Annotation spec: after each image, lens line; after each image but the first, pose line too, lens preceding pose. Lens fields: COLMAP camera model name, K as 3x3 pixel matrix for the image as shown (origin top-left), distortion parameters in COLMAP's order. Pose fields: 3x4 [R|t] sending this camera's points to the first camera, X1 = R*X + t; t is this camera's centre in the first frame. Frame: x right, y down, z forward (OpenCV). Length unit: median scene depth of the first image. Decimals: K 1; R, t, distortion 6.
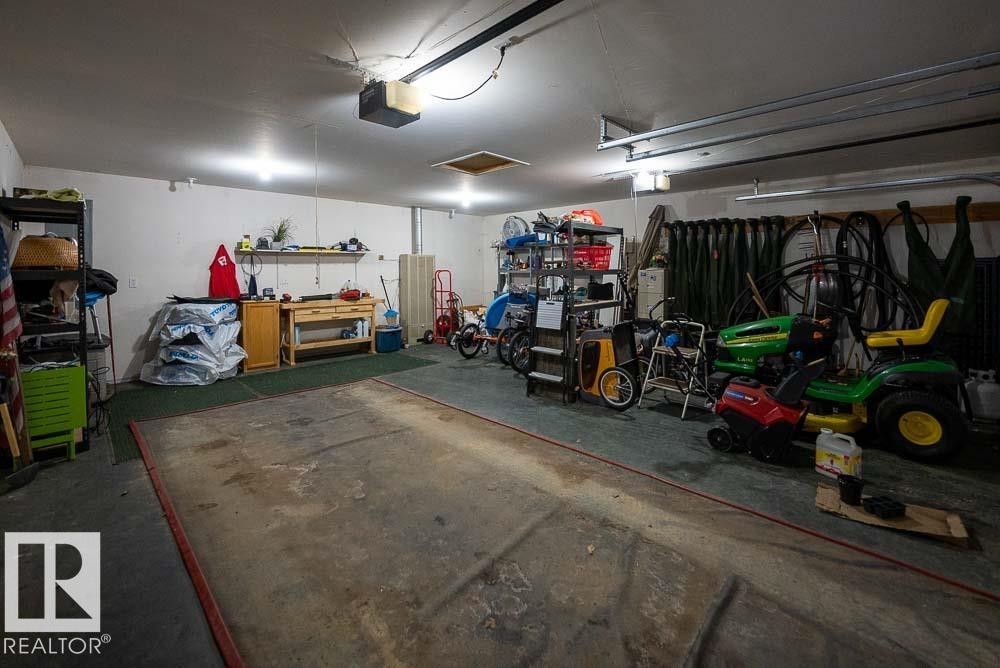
lens RADIAL K [[425.6, 0, 503.1], [0, 425.6, 313.5], [0, 0, 1]] dist [0.001685, 0.000597]
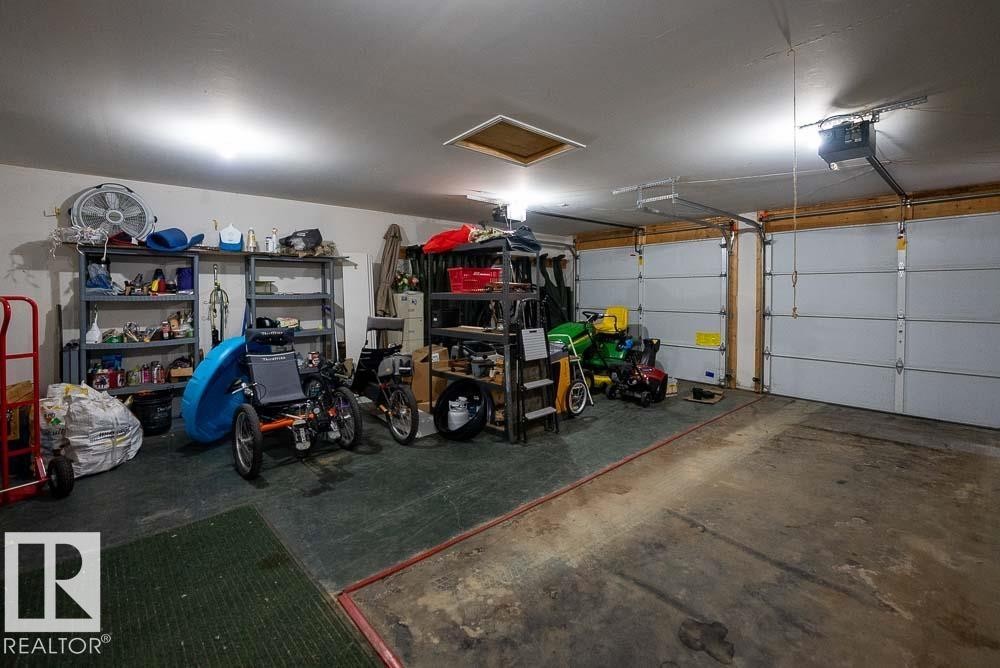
lens RADIAL K [[444.2, 0, 501.6], [0, 444.2, 295.0], [0, 0, 1]] dist [0.001378, 0.000420]
pose [[0.045350, -0.010142, 0.998920, -1.236913], [0.108216, 0.994114, 0.005181, -0.164938], [-0.993092, 0.107864, 0.046181, 1.519639]]
